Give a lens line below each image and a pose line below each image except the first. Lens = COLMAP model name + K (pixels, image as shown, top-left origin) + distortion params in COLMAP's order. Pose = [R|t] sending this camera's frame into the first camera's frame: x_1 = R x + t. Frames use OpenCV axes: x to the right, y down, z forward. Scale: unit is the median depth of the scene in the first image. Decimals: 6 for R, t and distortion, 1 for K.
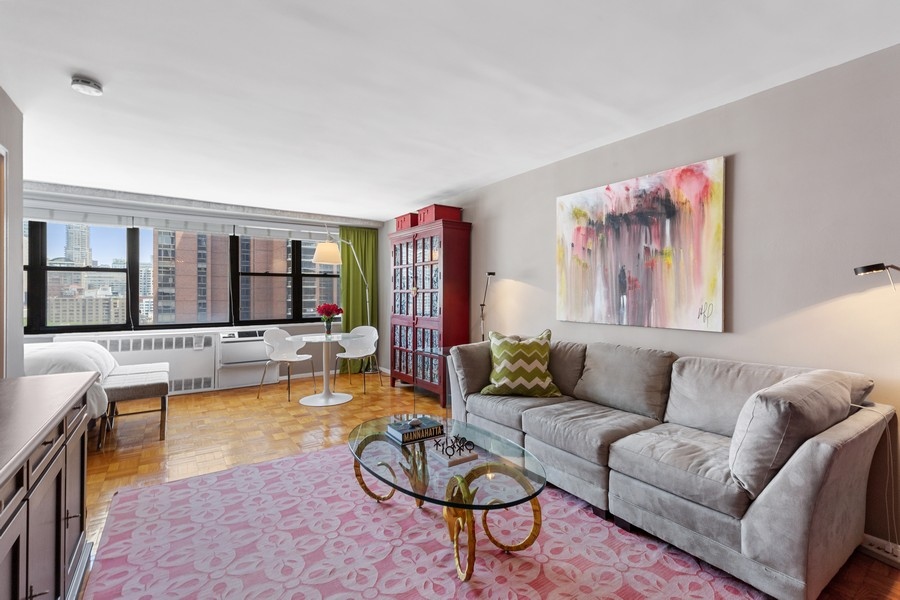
lens RADIAL K [[405.2, 0, 458.2], [0, 405.2, 296.2], [0, 0, 1]] dist [-0.000320, -0.000489]
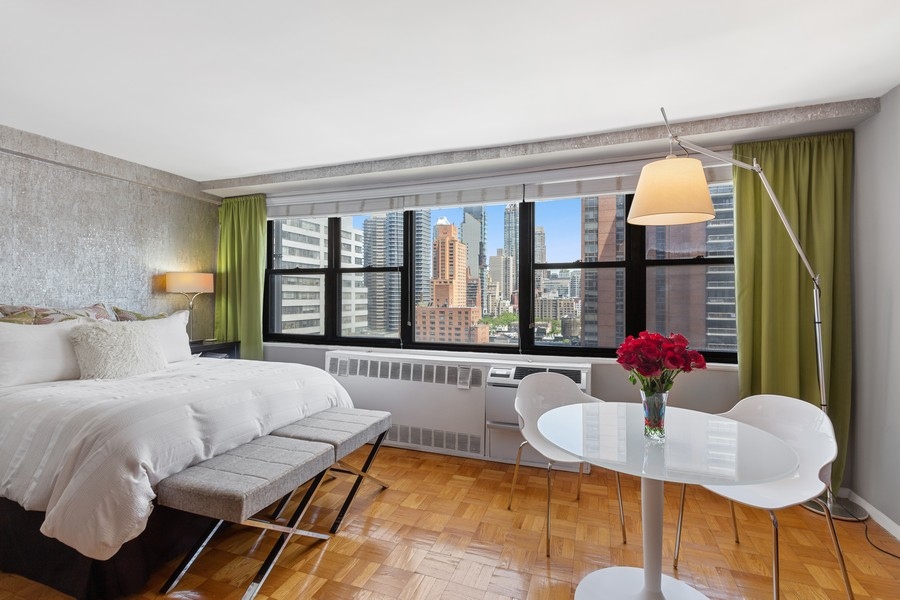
lens RADIAL K [[405.2, 0, 454.1], [0, 405.2, 297.0], [0, 0, 1]] dist [-0.000320, -0.000489]
pose [[0.573522, 0.002690, -0.819186, -0.109664], [-0.005673, 0.999984, -0.000688, -0.008562], [0.819171, 0.005042, 0.573527, 0.511633]]
